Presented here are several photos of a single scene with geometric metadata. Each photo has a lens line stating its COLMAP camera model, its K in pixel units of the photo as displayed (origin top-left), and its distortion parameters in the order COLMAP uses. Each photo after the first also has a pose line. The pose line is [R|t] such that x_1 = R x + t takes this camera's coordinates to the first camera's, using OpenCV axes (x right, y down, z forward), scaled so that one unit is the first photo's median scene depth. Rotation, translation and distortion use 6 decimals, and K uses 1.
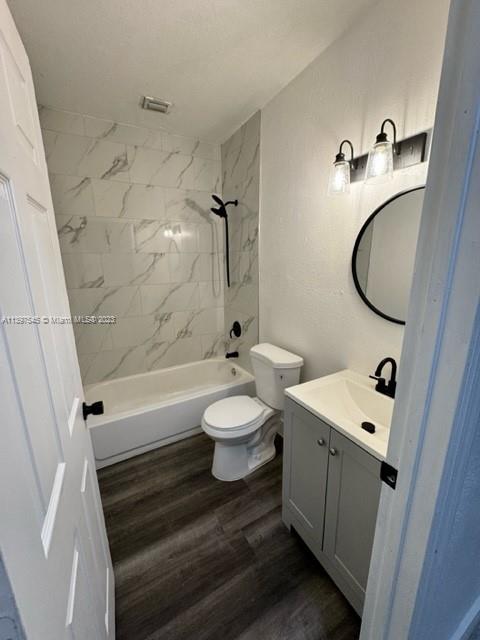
lens RADIAL K [[256.4, 0, 238.8], [0, 256.4, 318.2], [0, 0, 1]] dist [-0.006544, 0.001311]
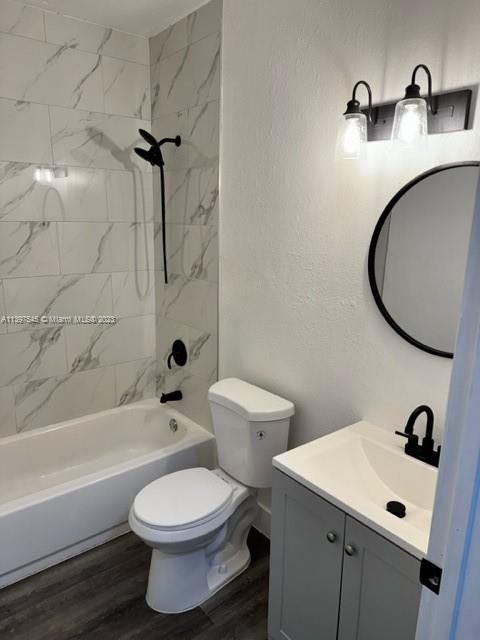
lens RADIAL K [[451.8, 0, 240.2], [0, 451.8, 320.6], [0, 0, 1]] dist [0.034843, -0.045790]
pose [[0.986120, -0.008021, 0.165839, -0.057235], [0.008033, 0.999968, 0.000595, -0.044856], [-0.165839, 0.000745, 0.986153, -0.070835]]
